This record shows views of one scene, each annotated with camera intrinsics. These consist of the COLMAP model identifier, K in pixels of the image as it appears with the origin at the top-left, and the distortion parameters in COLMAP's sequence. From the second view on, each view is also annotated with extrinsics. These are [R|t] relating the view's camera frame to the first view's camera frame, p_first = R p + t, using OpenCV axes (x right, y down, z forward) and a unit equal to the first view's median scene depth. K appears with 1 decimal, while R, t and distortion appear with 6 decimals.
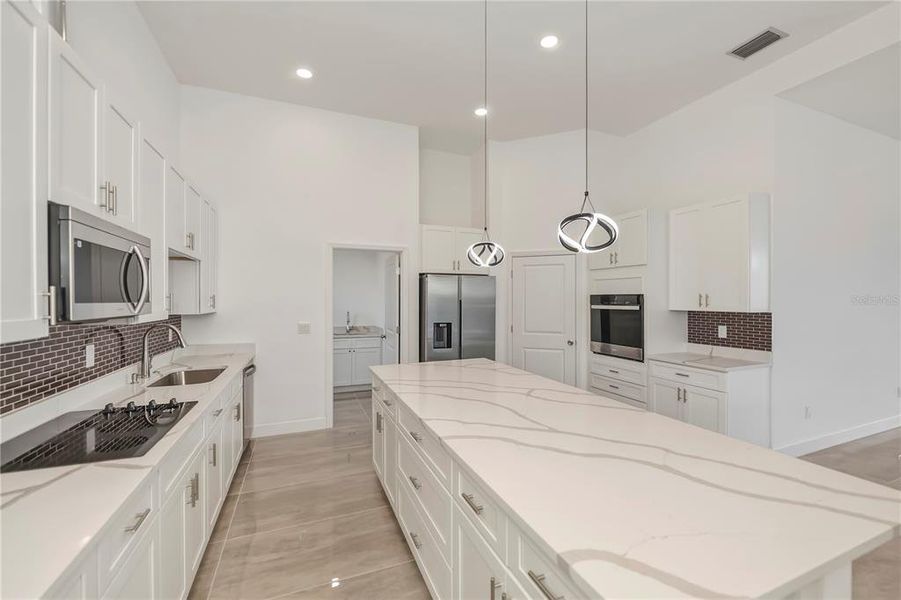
lens RADIAL K [[374.8, 0, 455.6], [0, 374.8, 299.5], [0, 0, 1]] dist [-0.000446, 0.000060]
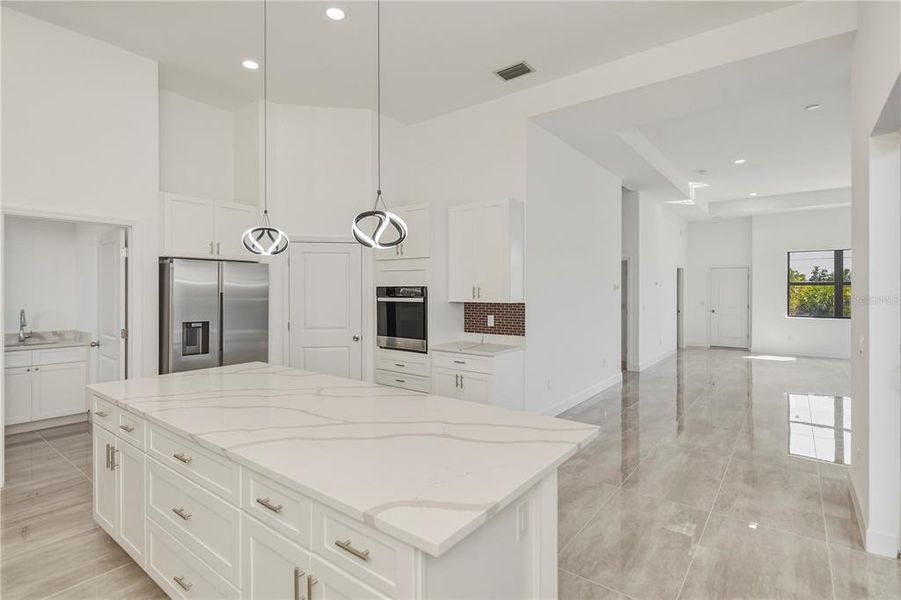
lens RADIAL K [[443.1, 0, 452.4], [0, 443.1, 290.5], [0, 0, 1]] dist [0.000139, -0.000718]
pose [[0.866022, -0.000462, 0.500006, -0.041392], [0.000177, 1.000000, 0.000617, -0.003901], [-0.500006, -0.000446, 0.866022, -0.078517]]
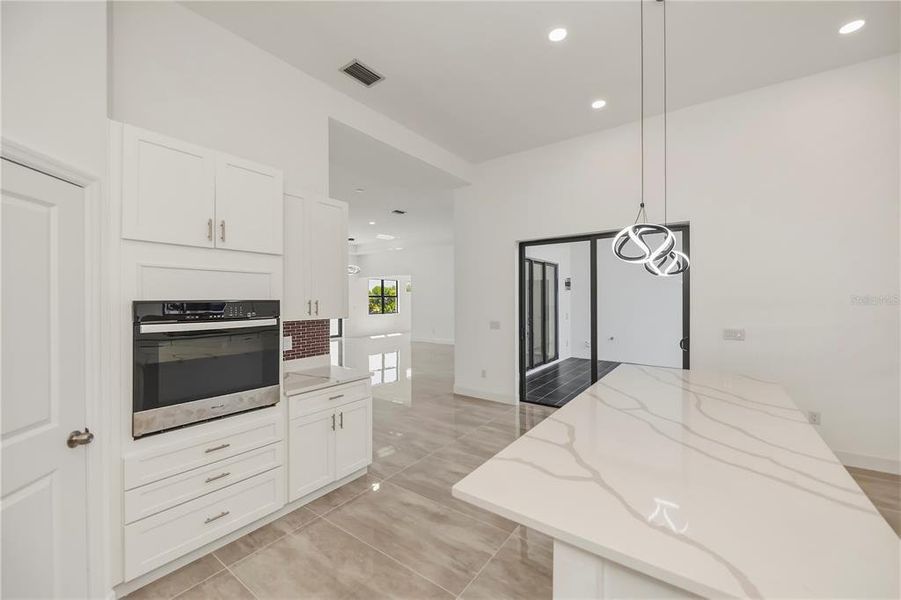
lens RADIAL K [[357.0, 0, 450.5], [0, 357.0, 299.5], [0, 0, 1]] dist [0.000607, -0.000028]
pose [[-0.519261, -0.000307, 0.854616, -0.196343], [0.005598, 0.999977, 0.003761, -0.017178], [-0.854597, 0.006737, -0.519247, 1.135250]]
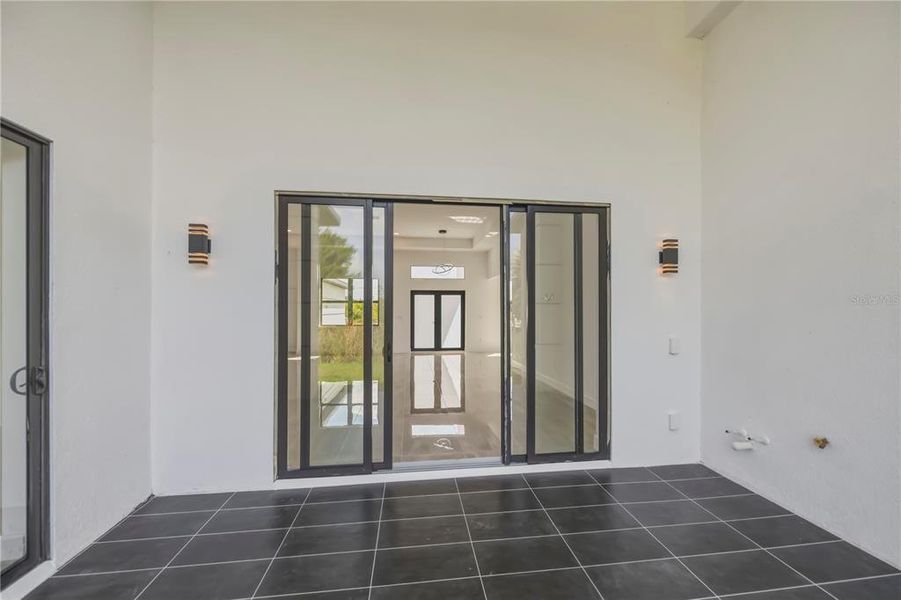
lens RADIAL K [[360.5, 0, 452.0], [0, 360.5, 298.2], [0, 0, 1]] dist [-0.009984, -0.000066]
pose [[0.267793, 0.028715, 0.963049, 0.515395], [0.003598, 0.999519, -0.030803, 0.022186], [-0.963470, 0.011714, 0.267560, -0.623621]]
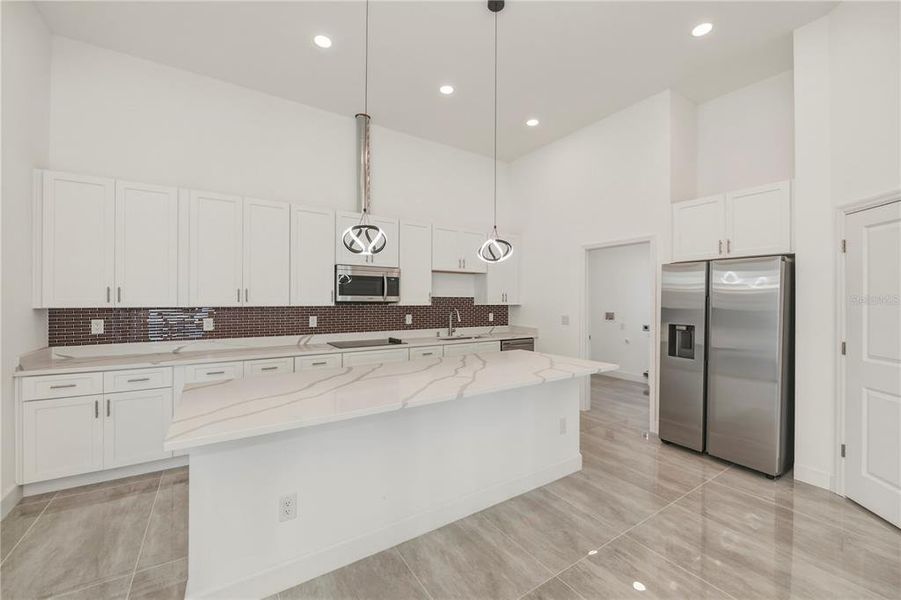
lens RADIAL K [[360.5, 0, 452.0], [0, 360.5, 298.2], [0, 0, 1]] dist [-0.009984, -0.000066]
pose [[0.191997, -0.001513, -0.981394, 0.737320], [-0.003392, 0.999992, -0.002205, 0.012630], [0.981390, 0.003753, 0.191990, 0.472870]]
